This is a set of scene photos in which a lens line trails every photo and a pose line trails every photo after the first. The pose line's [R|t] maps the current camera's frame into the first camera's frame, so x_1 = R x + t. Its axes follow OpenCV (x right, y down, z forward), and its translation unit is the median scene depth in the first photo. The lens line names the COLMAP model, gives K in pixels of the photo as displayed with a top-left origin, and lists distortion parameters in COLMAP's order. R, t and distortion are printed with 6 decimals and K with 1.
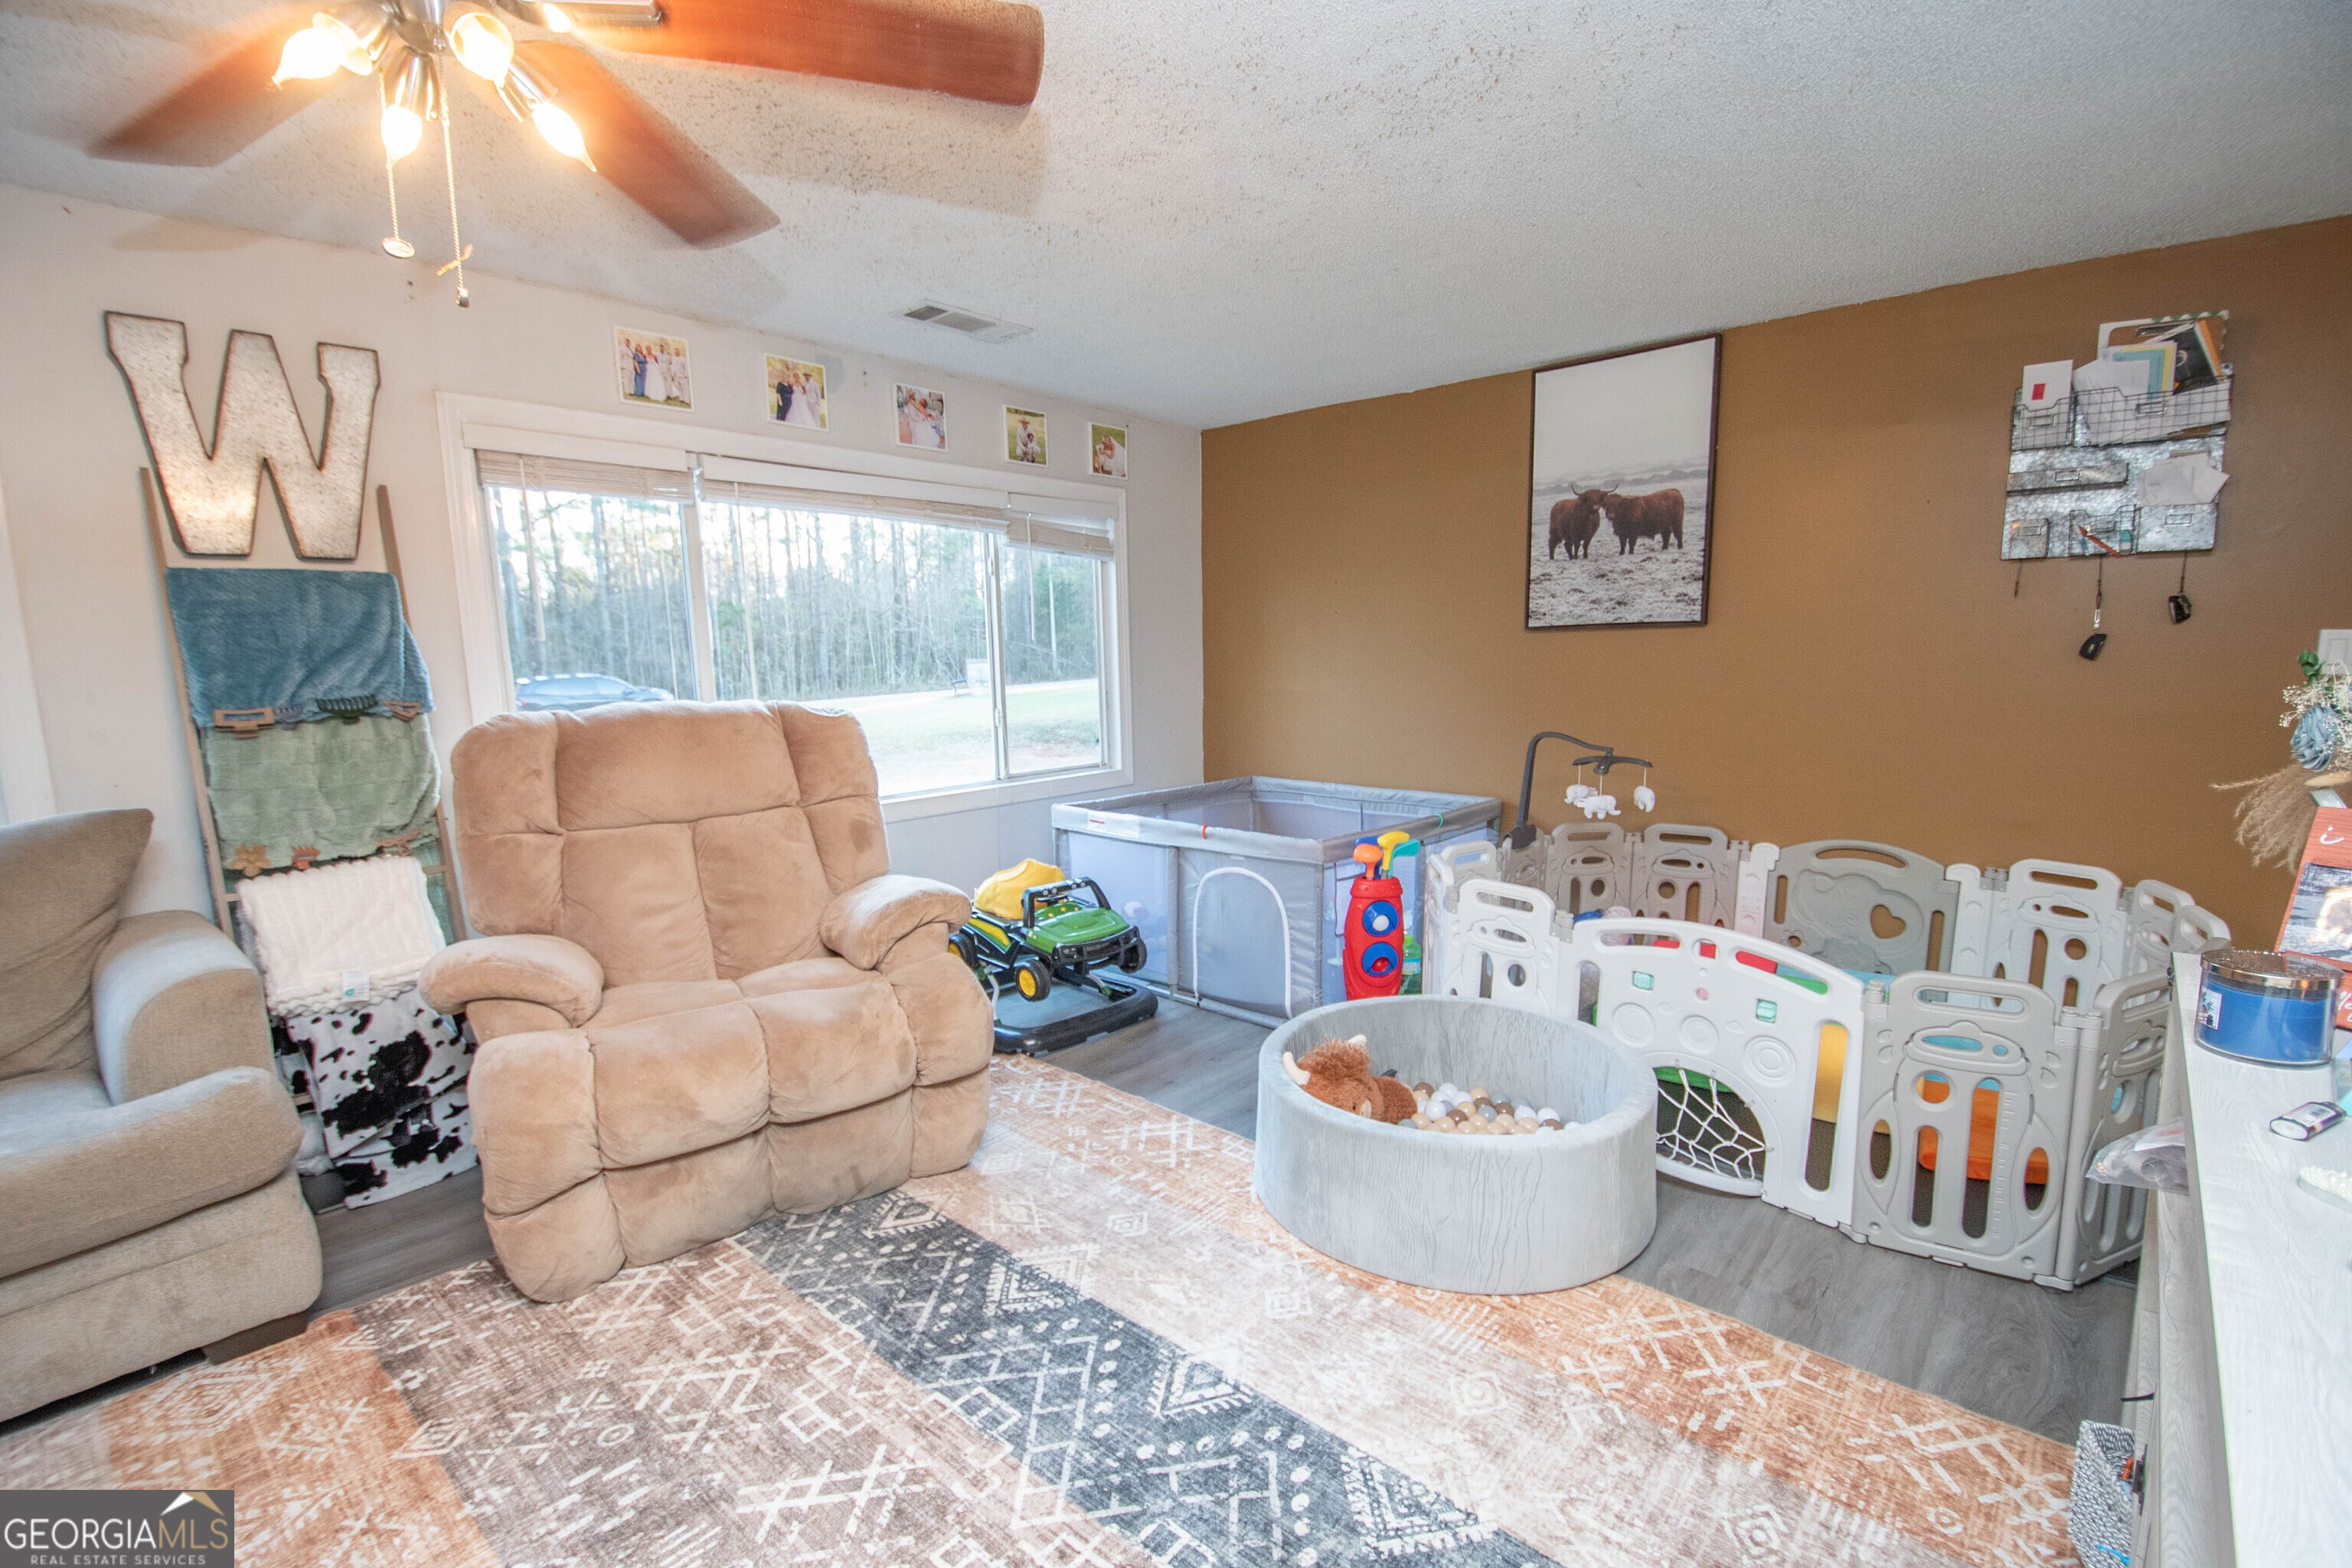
lens RADIAL K [[1025.0, 0, 1180.4], [0, 1025.0, 810.9], [0, 0, 1]] dist [0.020126, -0.027414]
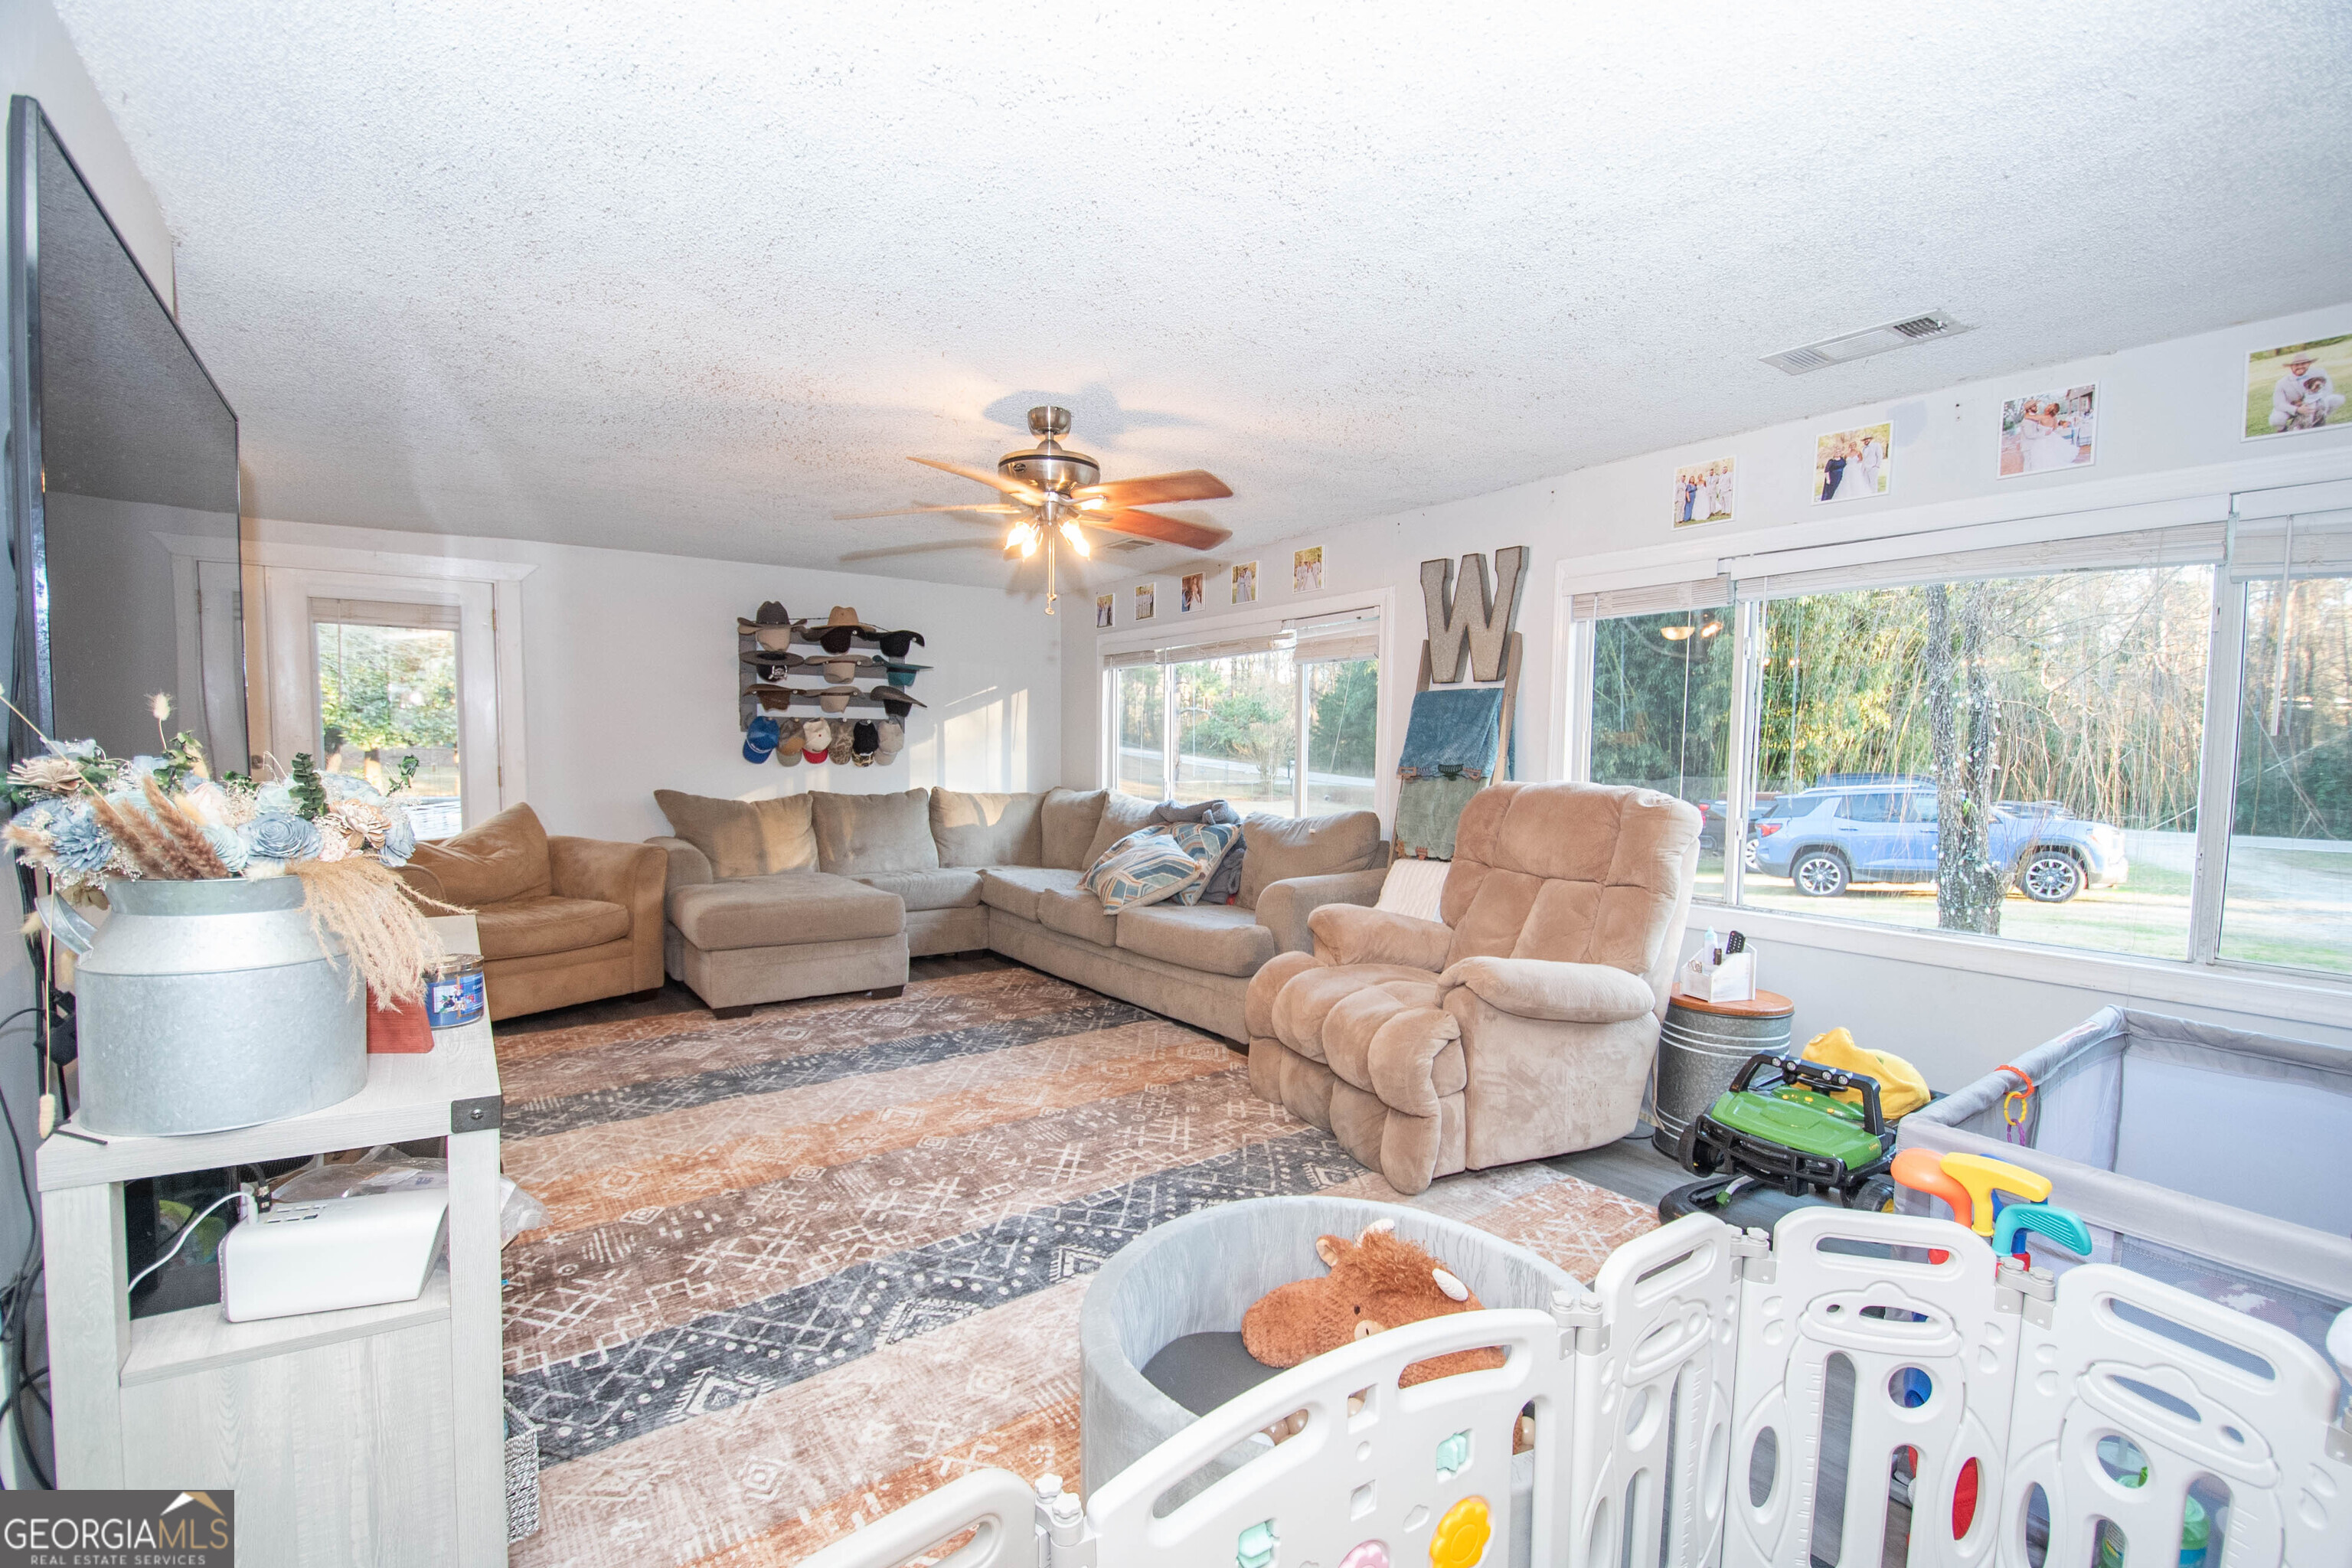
lens RADIAL K [[1025.0, 0, 1180.4], [0, 1025.0, 810.9], [0, 0, 1]] dist [0.020126, -0.027414]
pose [[-0.211846, 0.082372, -0.973826, 0.801208], [-0.159776, 0.980116, 0.117661, -0.142575], [0.964154, 0.180520, -0.194473, 0.799657]]
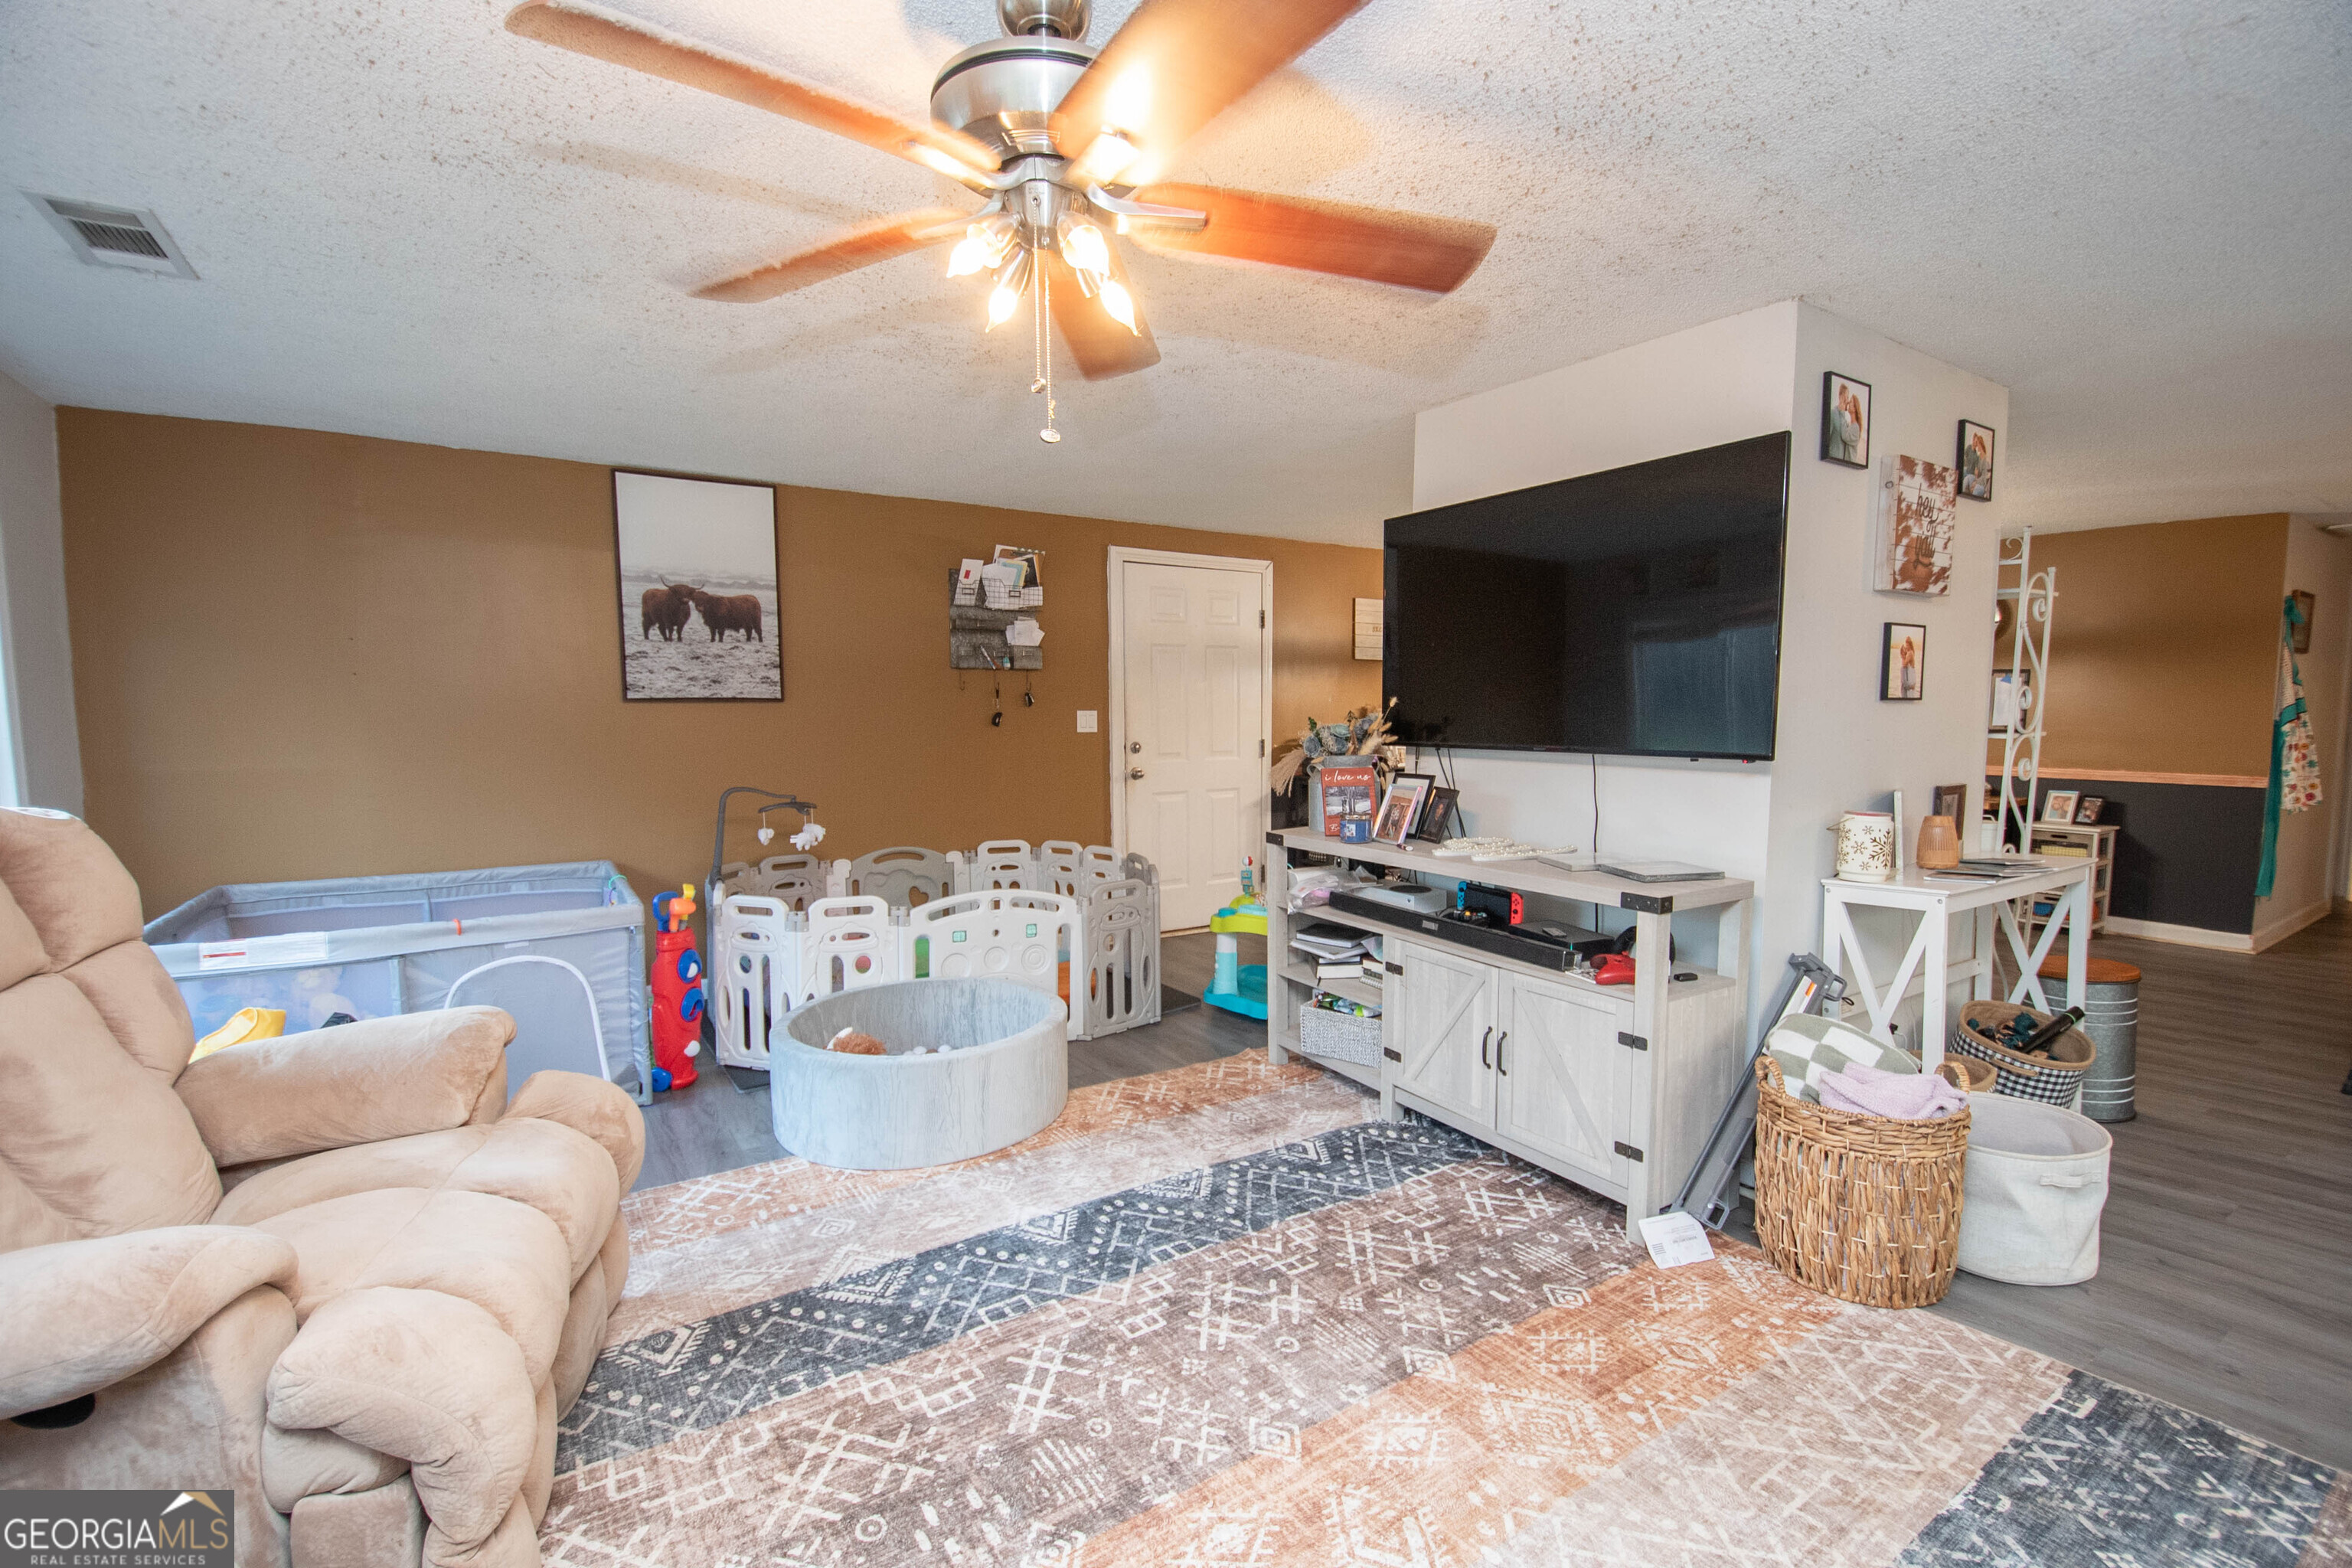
lens RADIAL K [[1025.0, 0, 1180.4], [0, 1025.0, 810.9], [0, 0, 1]] dist [0.020126, -0.027414]
pose [[0.264130, -0.076972, 0.961411, -0.780557], [0.147388, 0.988324, 0.038634, -0.023927], [-0.953159, 0.131496, 0.272391, 0.223509]]
